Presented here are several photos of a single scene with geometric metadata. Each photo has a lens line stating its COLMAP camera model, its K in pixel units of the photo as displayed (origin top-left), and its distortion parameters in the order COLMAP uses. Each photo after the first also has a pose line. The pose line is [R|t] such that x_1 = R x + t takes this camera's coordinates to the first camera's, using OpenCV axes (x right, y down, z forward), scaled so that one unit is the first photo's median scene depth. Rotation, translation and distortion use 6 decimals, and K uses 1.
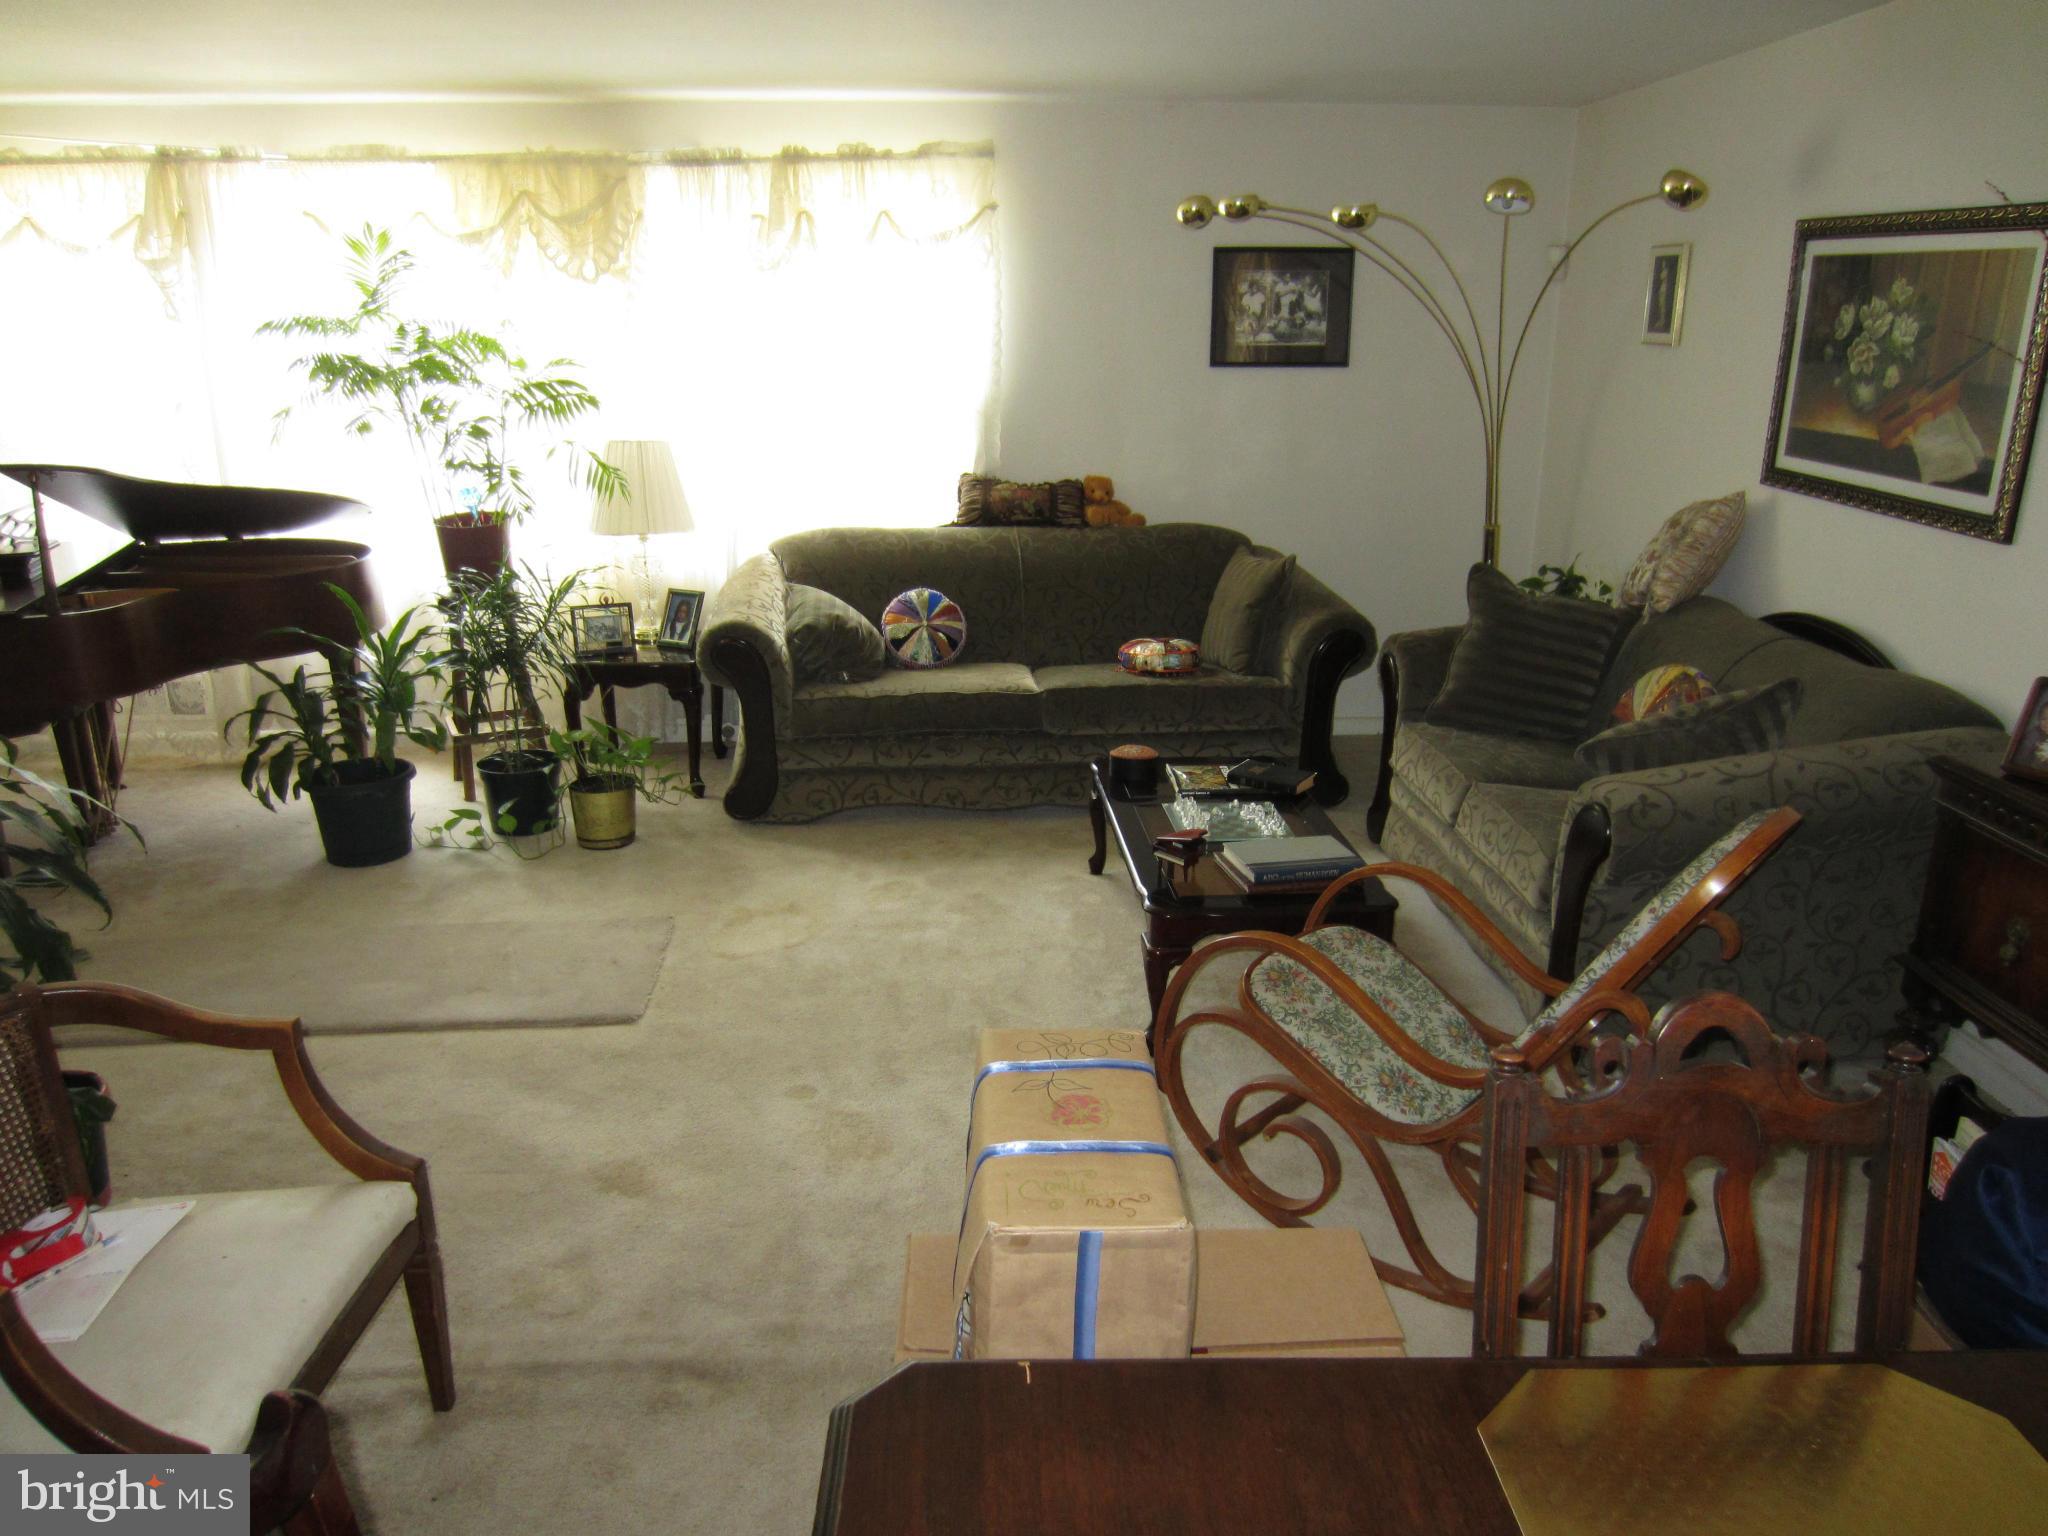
lens RADIAL K [[1454.4, 0, 1030.4], [0, 1454.4, 765.4], [0, 0, 1]] dist [-0.034205, 0.019881]
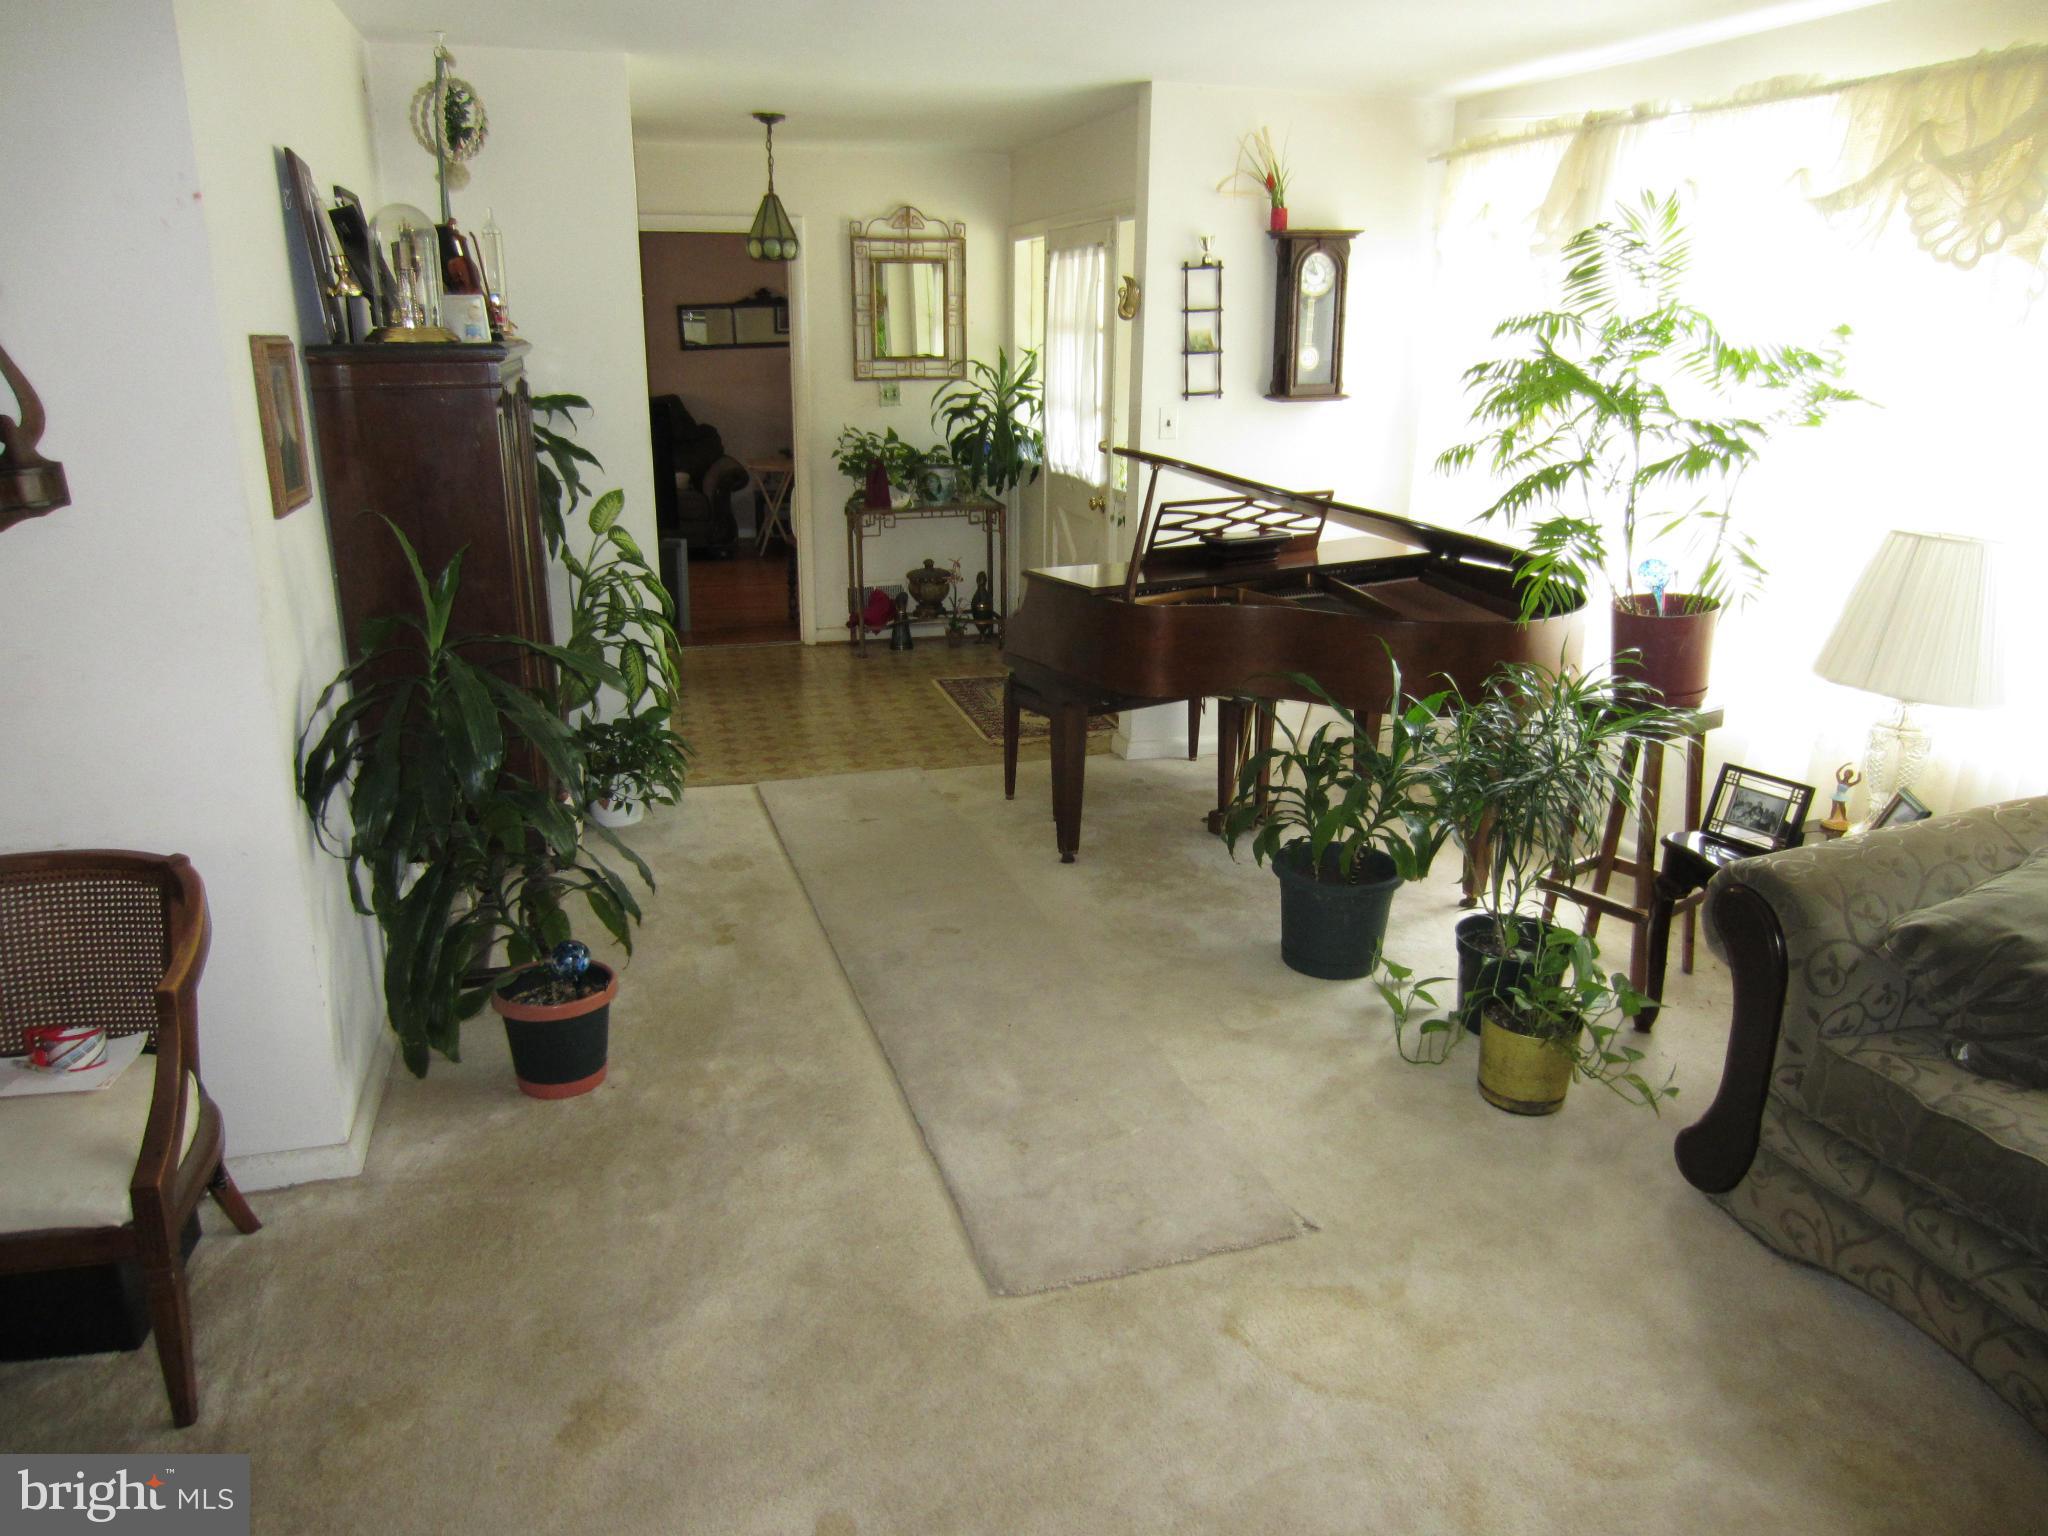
lens RADIAL K [[1454.4, 0, 1025.3], [0, 1454.4, 771.9], [0, 0, 1]] dist [-0.034205, 0.019881]
pose [[0.229297, 0.304257, -0.924581, 0.225553], [-0.291147, 0.927840, 0.233124, -0.169461], [0.928793, 0.215734, 0.301334, 0.515482]]
